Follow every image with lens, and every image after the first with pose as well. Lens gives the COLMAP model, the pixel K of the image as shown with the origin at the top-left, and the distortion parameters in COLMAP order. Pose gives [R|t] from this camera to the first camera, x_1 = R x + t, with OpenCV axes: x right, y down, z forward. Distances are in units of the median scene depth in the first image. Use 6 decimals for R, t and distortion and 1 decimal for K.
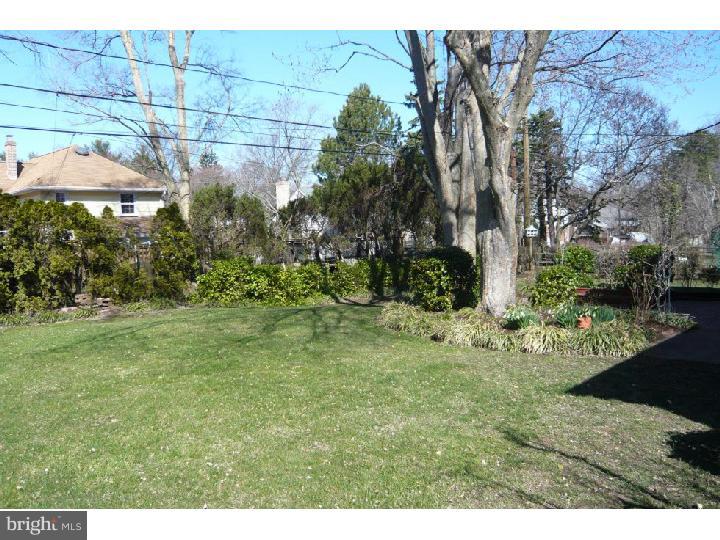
lens RADIAL K [[612.7, 0, 362.9], [0, 612.7, 273.6], [0, 0, 1]] dist [-0.095438, 0.048054]
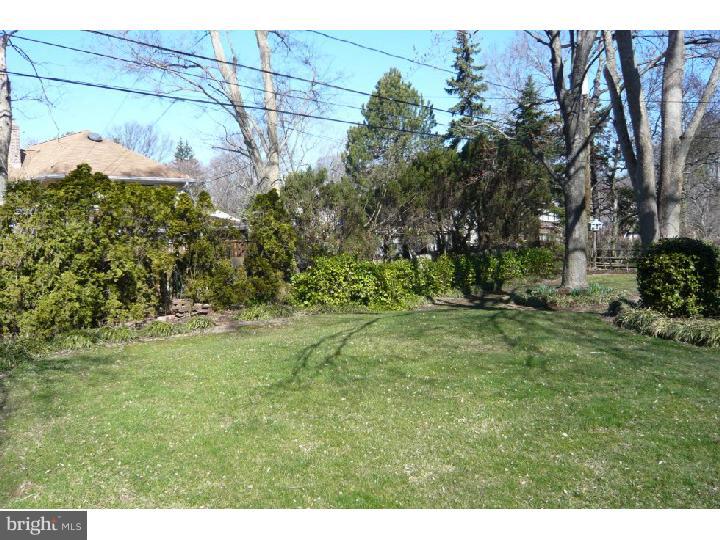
lens RADIAL K [[612.7, 0, 362.9], [0, 612.7, 273.6], [0, 0, 1]] dist [-0.095438, 0.048054]
pose [[0.998346, -0.005682, 0.057216, -0.228450], [0.005352, 0.999968, 0.005917, -0.003327], [-0.057248, -0.005601, 0.998344, 0.144161]]
